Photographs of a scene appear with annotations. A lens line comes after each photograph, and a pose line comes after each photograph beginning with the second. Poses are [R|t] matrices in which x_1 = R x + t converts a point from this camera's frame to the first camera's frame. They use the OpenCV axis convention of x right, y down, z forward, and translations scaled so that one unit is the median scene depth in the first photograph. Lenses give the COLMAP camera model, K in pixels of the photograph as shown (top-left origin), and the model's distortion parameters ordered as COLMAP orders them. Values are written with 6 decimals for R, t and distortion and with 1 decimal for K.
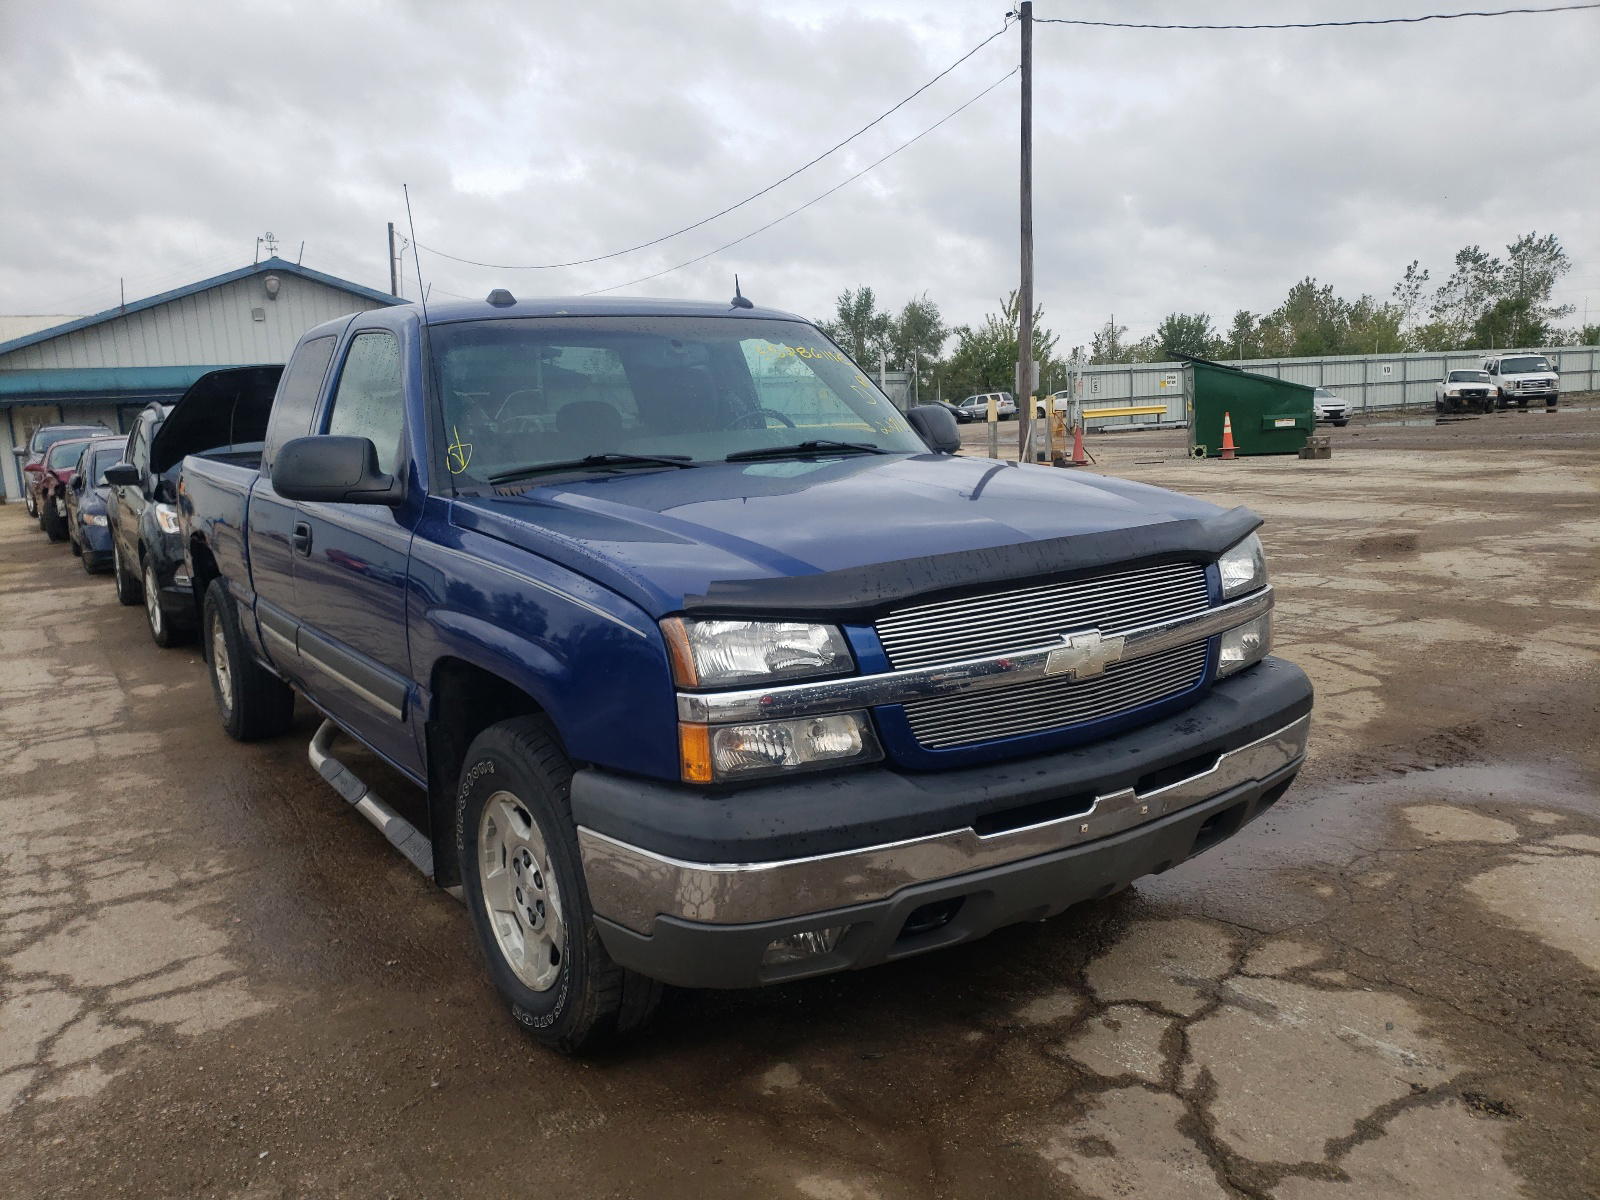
lens RADIAL K [[1247.4, 0, 820.3], [0, 1247.4, 599.2], [0, 0, 1]] dist [0.011375, -0.000198]
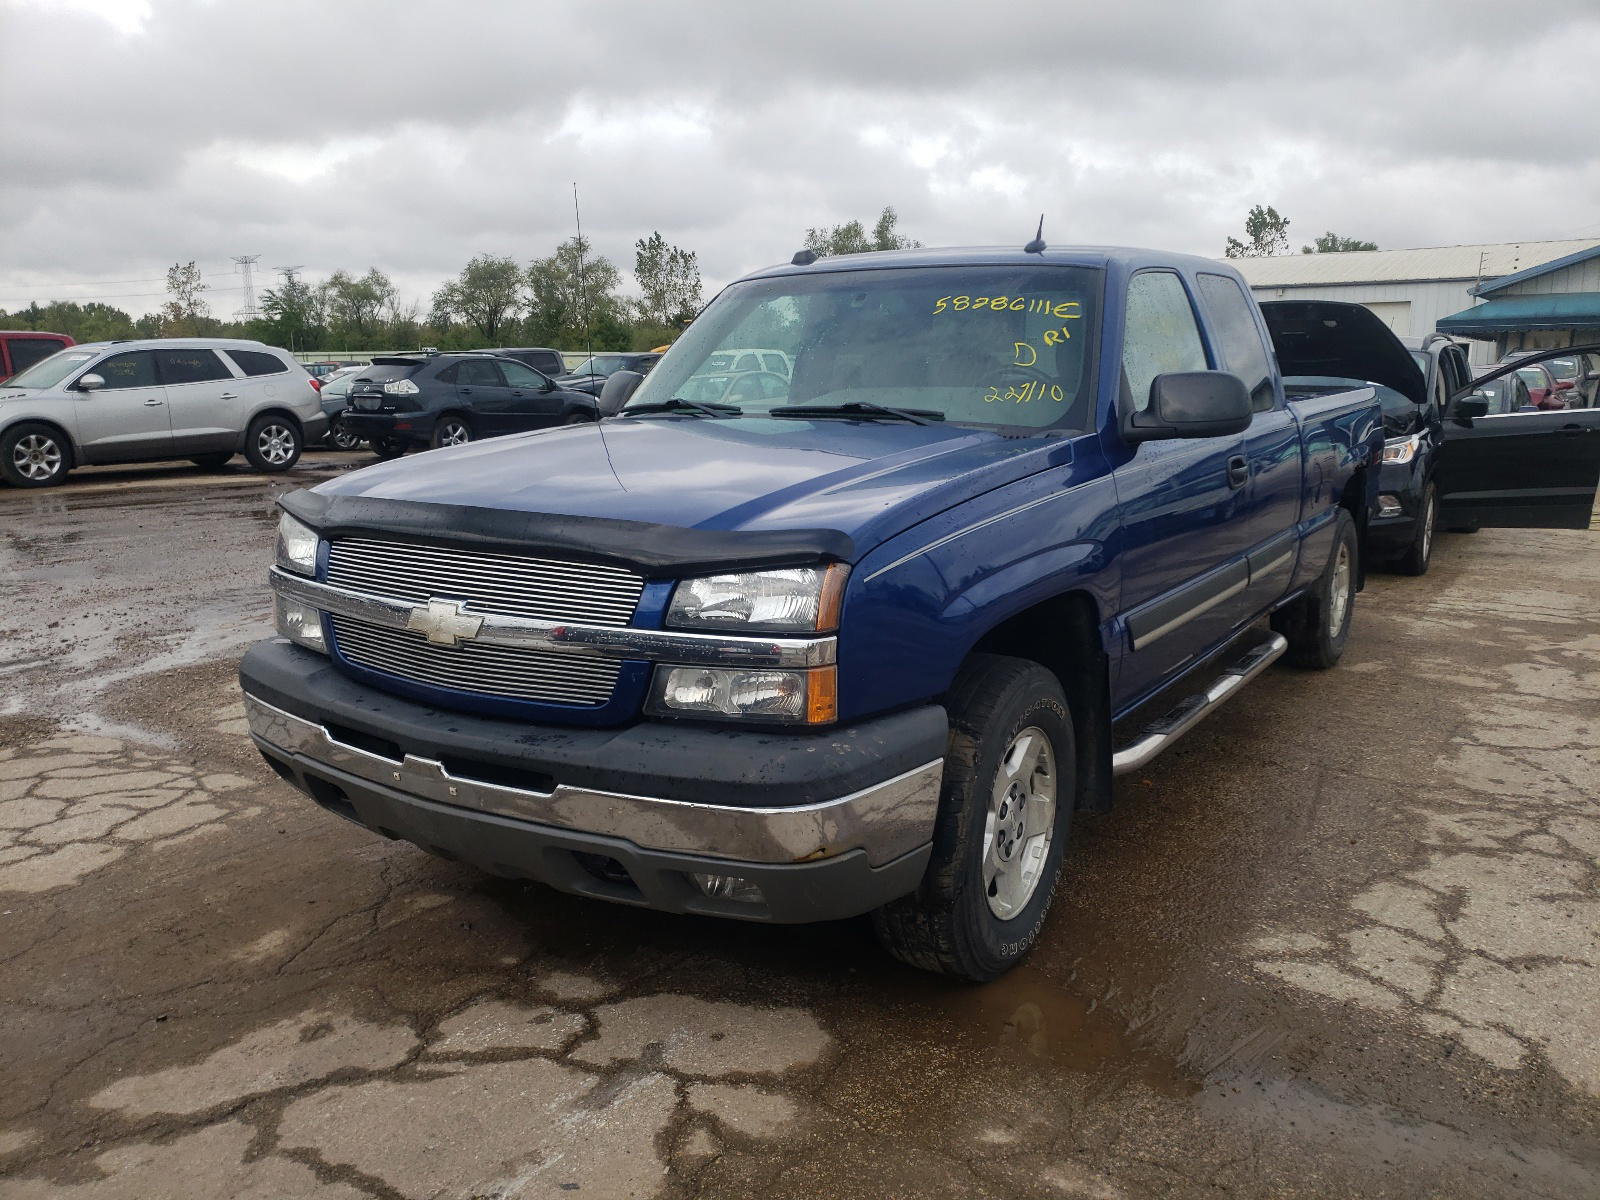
lens RADIAL K [[1247.4, 0, 820.3], [0, 1247.4, 599.2], [0, 0, 1]] dist [0.011375, -0.000198]
pose [[0.378991, 0.207387, -0.901863, 1.164640], [-0.151689, 0.975305, 0.160531, -0.172964], [0.912884, 0.075963, 0.401090, 0.811239]]
